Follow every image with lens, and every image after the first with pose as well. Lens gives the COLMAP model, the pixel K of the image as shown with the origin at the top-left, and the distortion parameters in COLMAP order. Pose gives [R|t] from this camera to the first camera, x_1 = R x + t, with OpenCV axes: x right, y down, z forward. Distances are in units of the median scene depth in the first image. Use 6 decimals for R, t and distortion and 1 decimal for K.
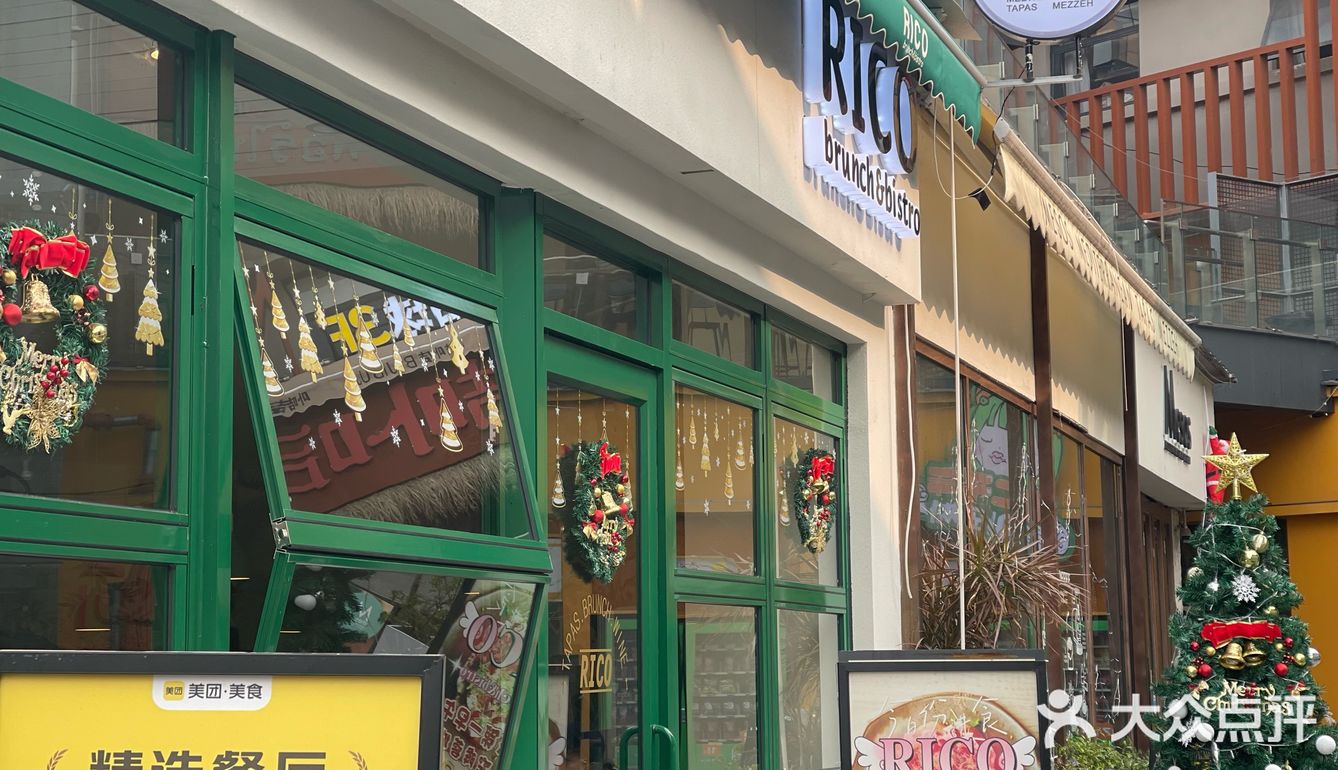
lens RADIAL K [[2409.8, 0, 669.0], [0, 2409.8, 385.0], [0, 0, 1]] dist [0.275672, -0.288066]
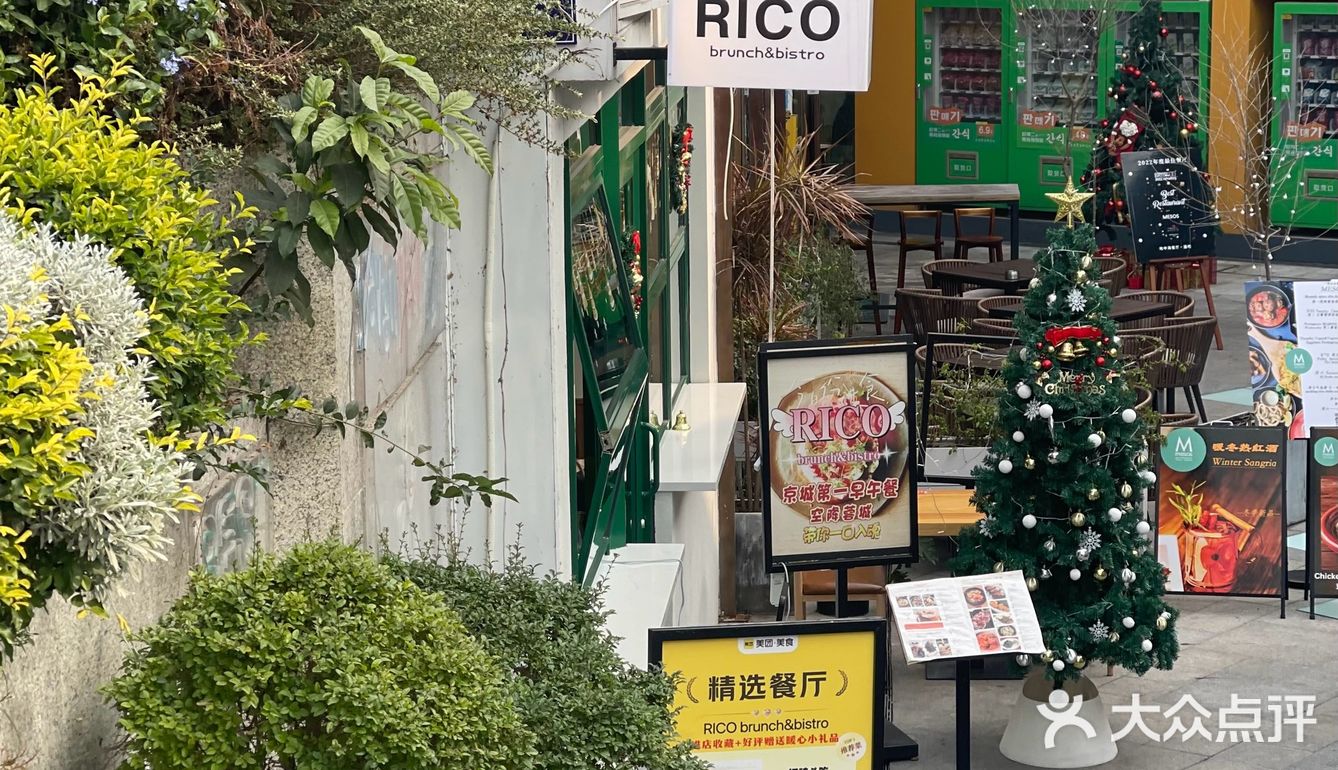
lens RADIAL K [[3226.0, 0, 651.1], [0, 3226.0, 381.5], [0, 0, 1]] dist [0.201891, 0.662235]
pose [[0.970080, -0.042197, 0.239089, -0.335416], [-0.028443, 0.958247, 0.284524, -0.301056], [-0.241113, -0.282812, 0.928376, -0.479027]]
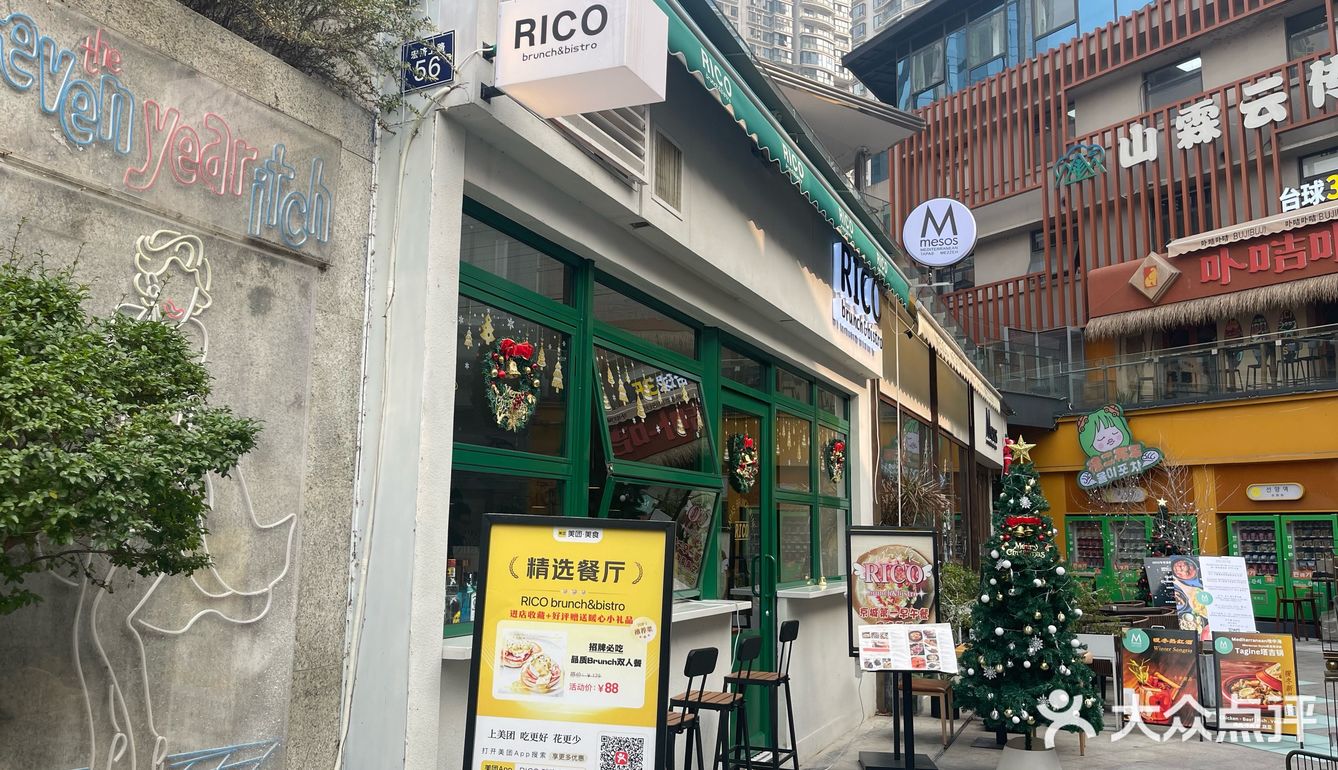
lens RADIAL K [[986.4, 0, 669.0], [0, 986.4, 385.0], [0, 0, 1]] dist [0.091196, -0.124915]
pose [[0.994331, 0.012238, -0.105623, -0.000468], [-0.015216, 0.999508, -0.027432, 0.002692], [0.105235, 0.028884, 0.994028, 0.023398]]
